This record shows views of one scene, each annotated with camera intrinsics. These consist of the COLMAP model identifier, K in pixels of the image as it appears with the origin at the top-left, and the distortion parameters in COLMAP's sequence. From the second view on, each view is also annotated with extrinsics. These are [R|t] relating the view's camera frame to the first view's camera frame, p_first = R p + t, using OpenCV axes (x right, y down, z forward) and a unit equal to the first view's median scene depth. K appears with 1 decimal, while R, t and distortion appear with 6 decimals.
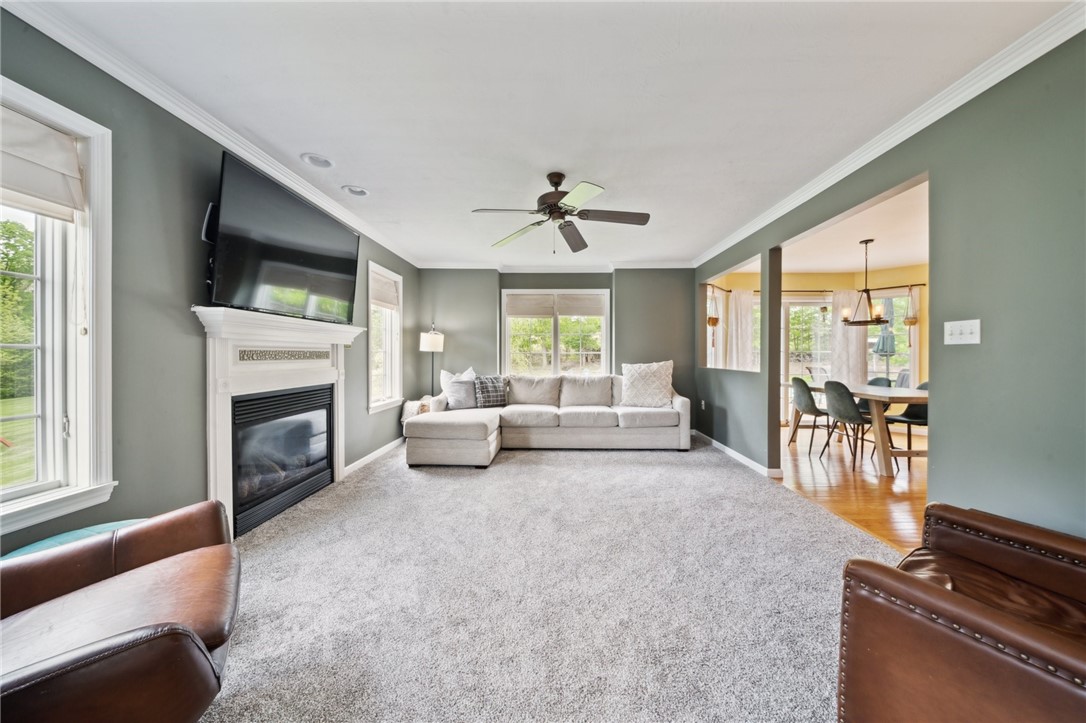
lens RADIAL K [[382.5, 0, 553.1], [0, 382.5, 356.9], [0, 0, 1]] dist [-0.004692, 0.000013]
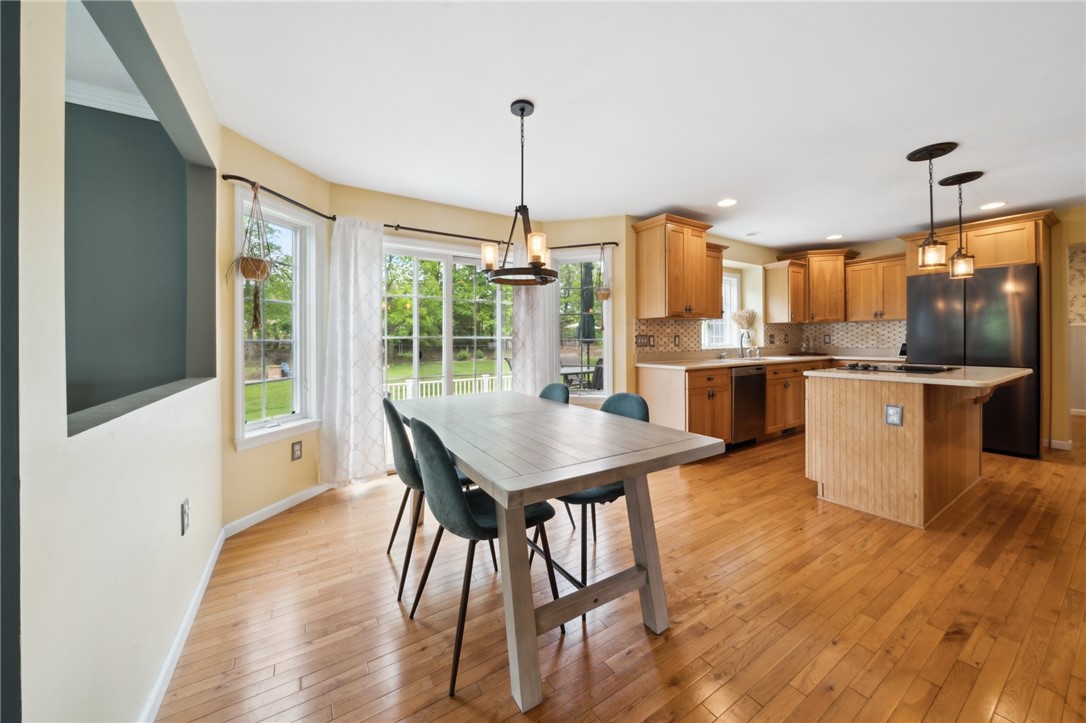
lens RADIAL K [[382.5, 0, 543.0], [0, 382.5, 338.4], [0, 0, 1]] dist [-0.004692, 0.000013]
pose [[0.844704, -0.005812, 0.535202, 0.580389], [0.010149, 0.999935, -0.005159, -0.006559], [-0.535138, 0.009790, 0.844708, 0.574376]]
